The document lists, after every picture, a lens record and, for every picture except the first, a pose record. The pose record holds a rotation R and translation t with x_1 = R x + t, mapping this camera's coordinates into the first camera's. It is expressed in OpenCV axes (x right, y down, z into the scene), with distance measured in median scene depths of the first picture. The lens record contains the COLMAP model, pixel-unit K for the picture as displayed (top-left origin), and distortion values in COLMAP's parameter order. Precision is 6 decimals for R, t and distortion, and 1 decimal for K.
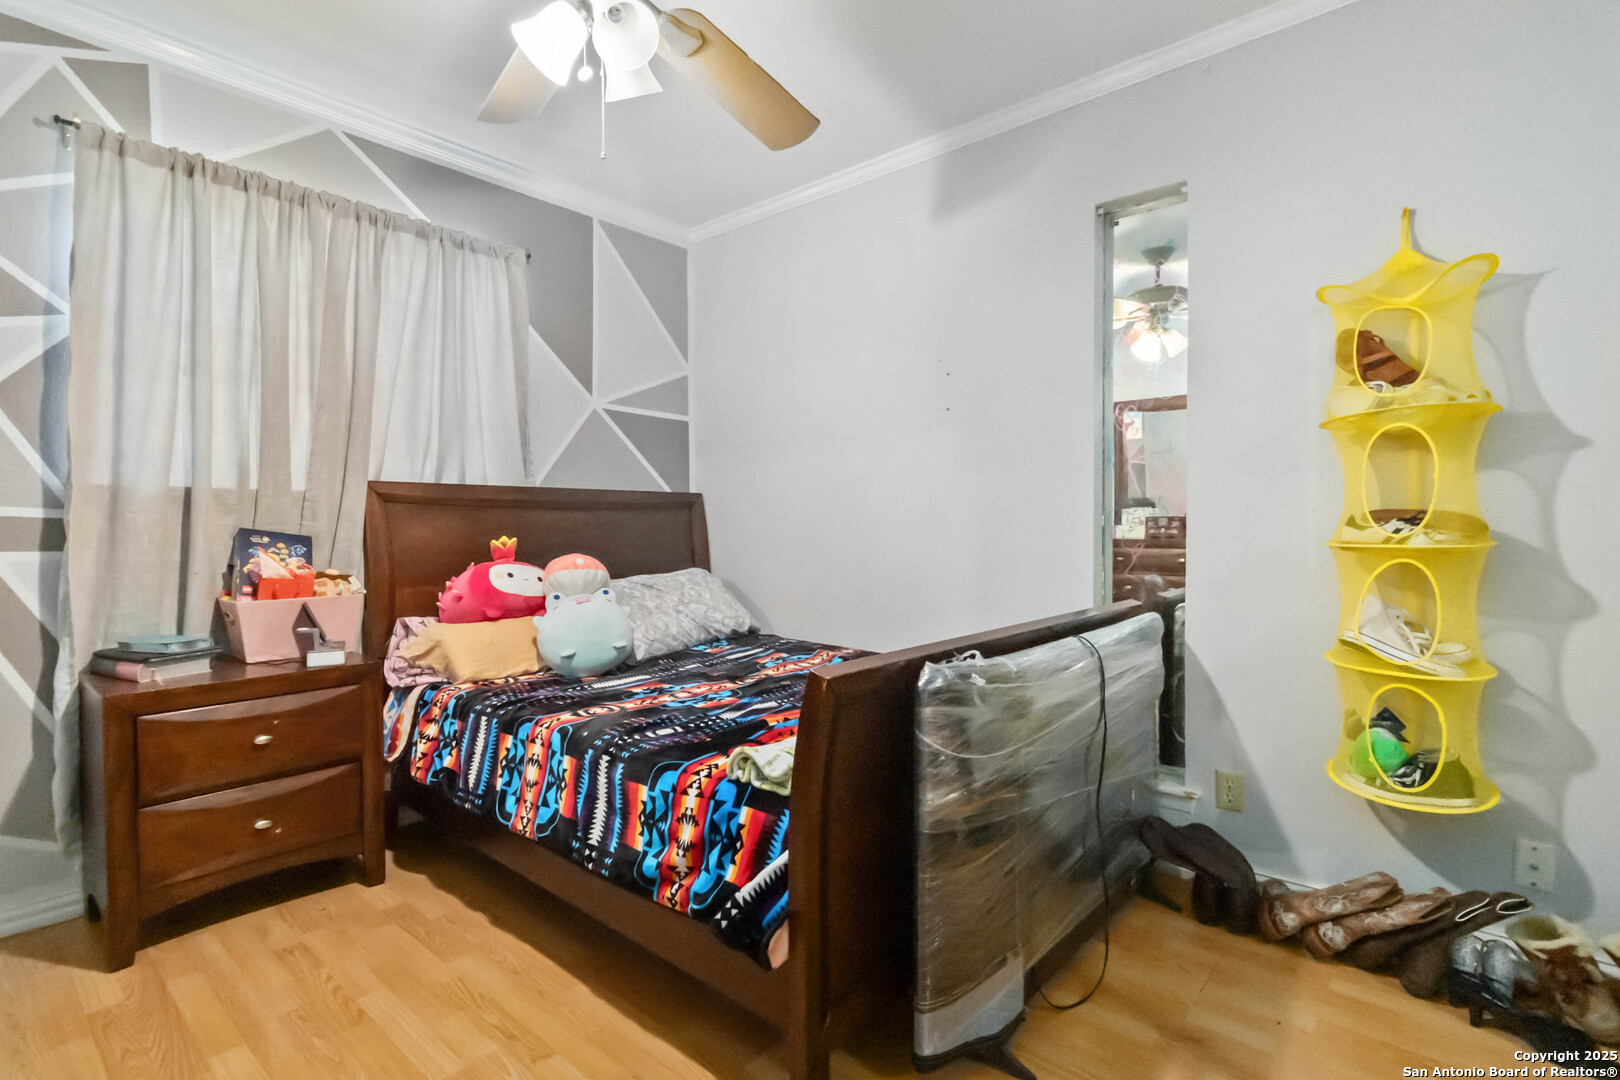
lens RADIAL K [[768.2, 0, 818.4], [0, 768.2, 523.3], [0, 0, 1]] dist [0.001401, 0.000806]
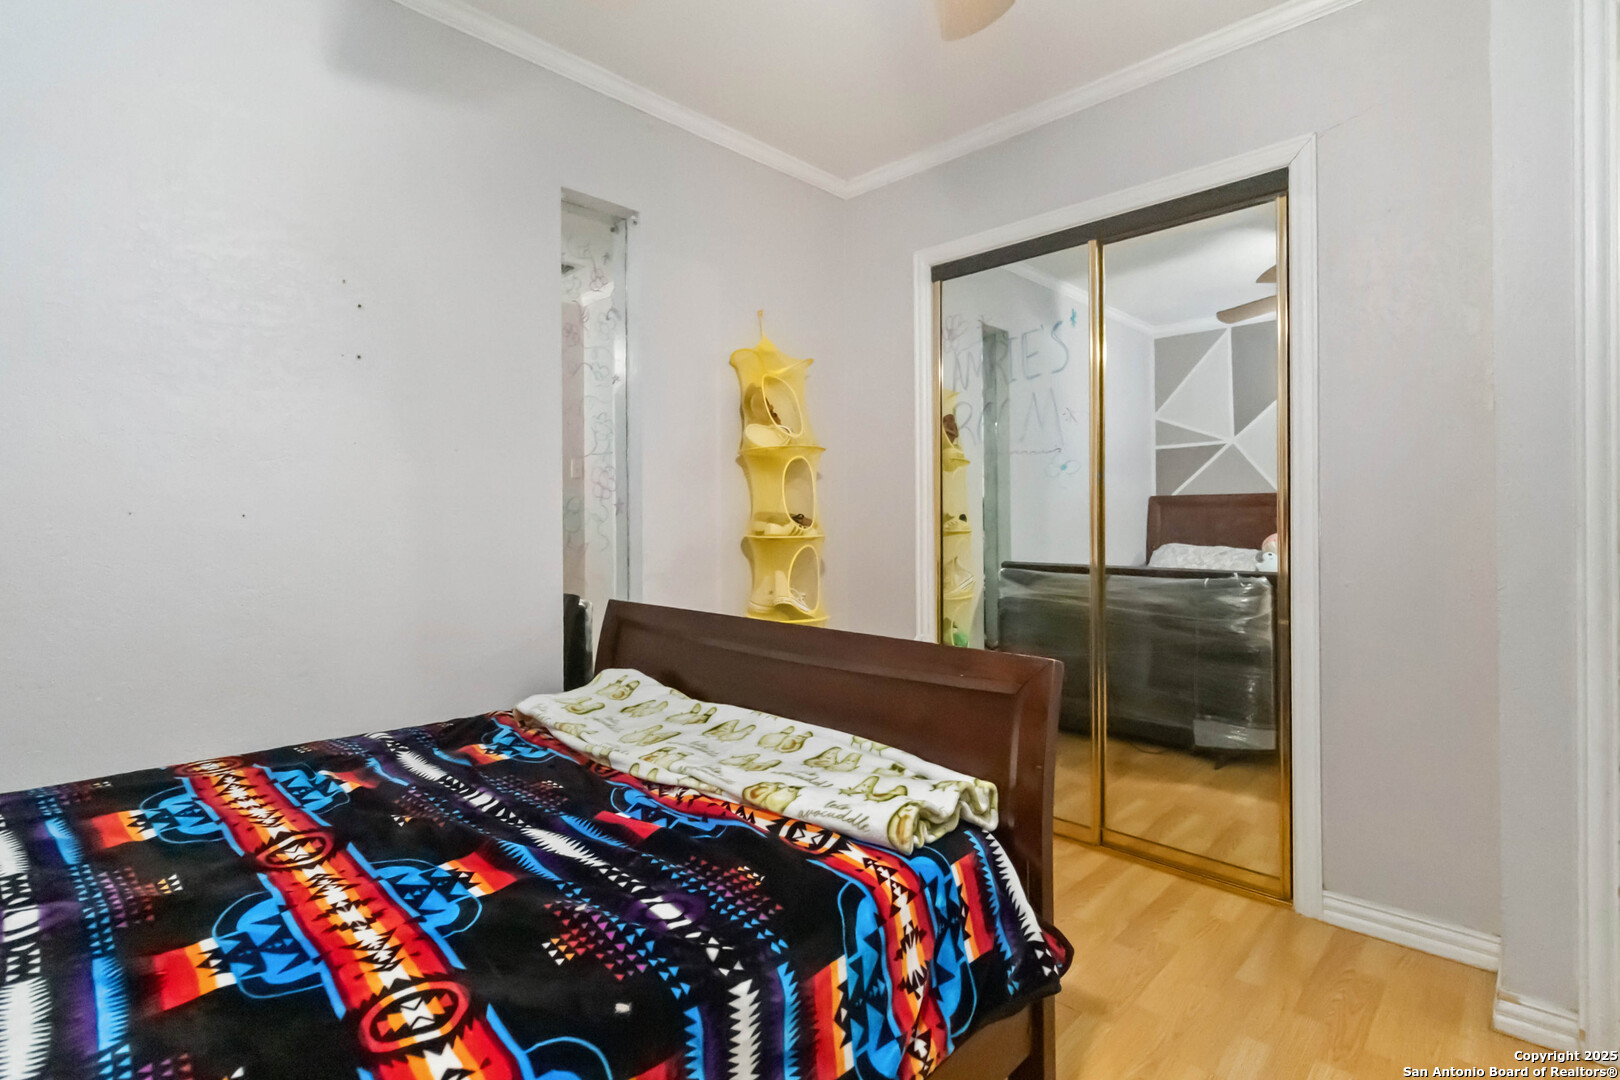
lens RADIAL K [[768.2, 0, 818.4], [0, 768.2, 523.3], [0, 0, 1]] dist [0.001401, 0.000806]
pose [[0.069470, 0.001242, 0.997583, -0.828319], [0.027368, 0.999620, -0.003150, 0.006059], [-0.997209, 0.027520, 0.069410, 0.972503]]
